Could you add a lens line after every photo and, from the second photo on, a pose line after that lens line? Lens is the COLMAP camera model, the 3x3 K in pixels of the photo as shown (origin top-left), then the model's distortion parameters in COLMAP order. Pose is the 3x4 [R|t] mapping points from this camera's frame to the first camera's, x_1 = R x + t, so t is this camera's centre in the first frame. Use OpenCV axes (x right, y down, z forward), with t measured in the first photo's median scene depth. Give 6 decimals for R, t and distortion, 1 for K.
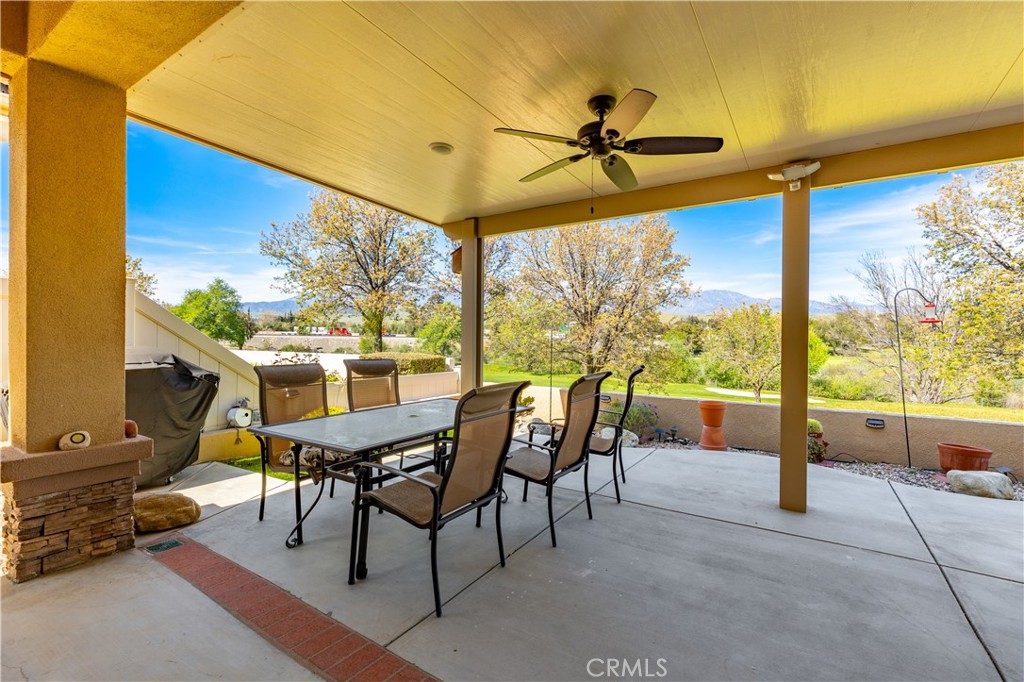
lens RADIAL K [[458.7, 0, 505.6], [0, 458.7, 338.3], [0, 0, 1]] dist [0.004475, 0.000487]
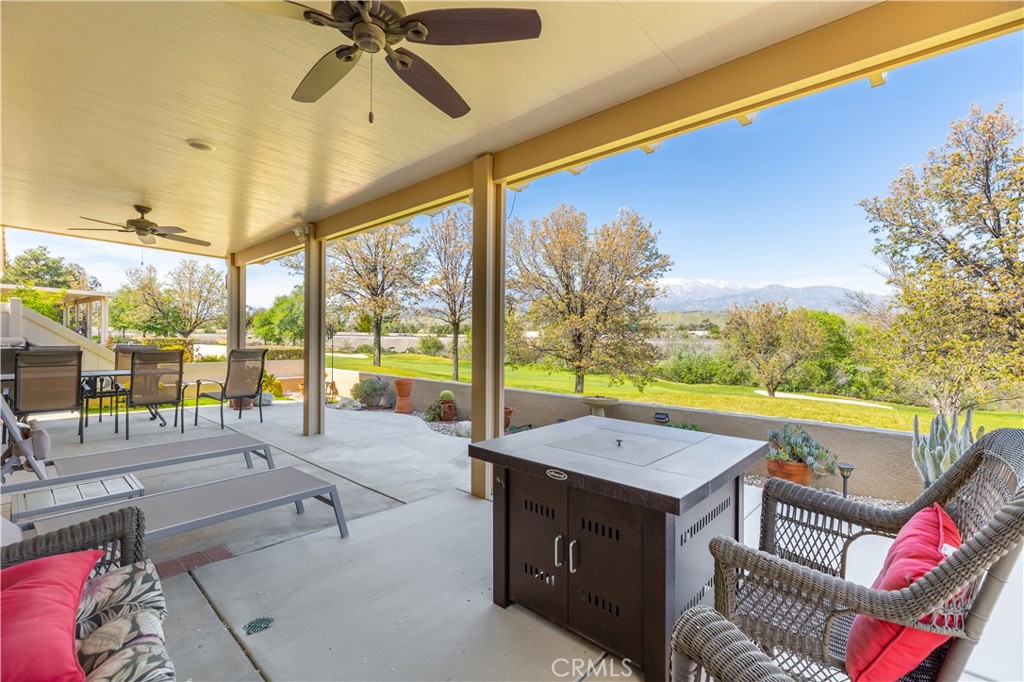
lens RADIAL K [[458.7, 0, 514.9], [0, 458.7, 335.9], [0, 0, 1]] dist [0.004475, 0.000487]
pose [[0.988473, -0.001058, -0.151393, 0.098755], [-0.000029, 0.999974, -0.007176, 0.001864], [0.151397, 0.007098, 0.988448, -0.032871]]
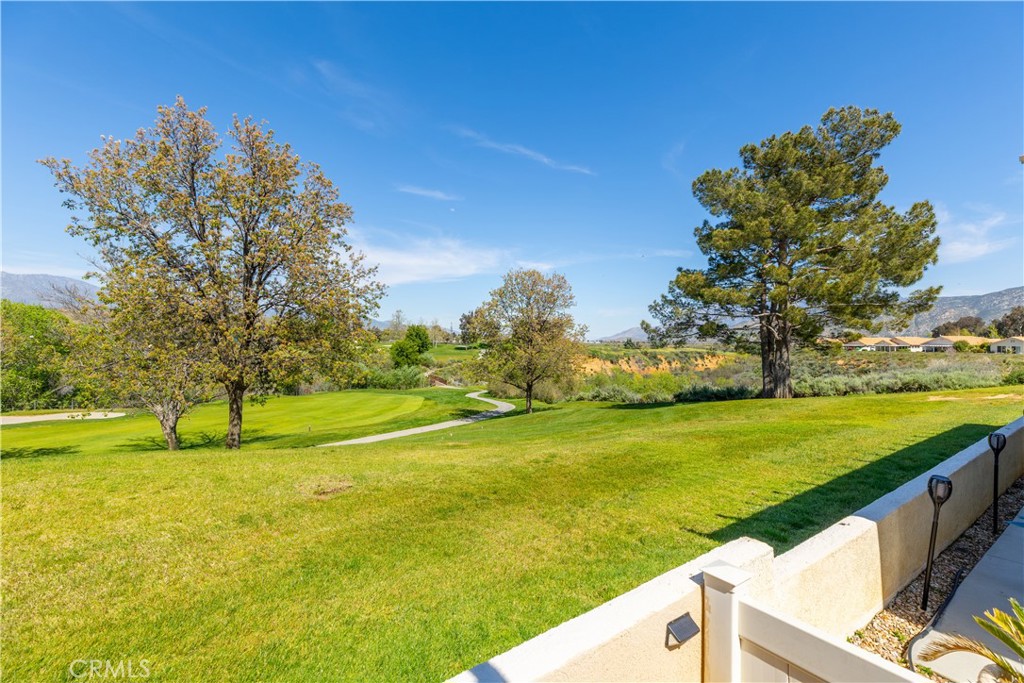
lens RADIAL K [[458.7, 0, 514.1], [0, 458.7, 337.1], [0, 0, 1]] dist [0.004475, 0.000487]
pose [[0.341429, -0.005777, 0.939890, 0.148403], [0.006519, 0.999972, 0.003778, -0.003114], [-0.939885, 0.004837, 0.341457, 0.016053]]
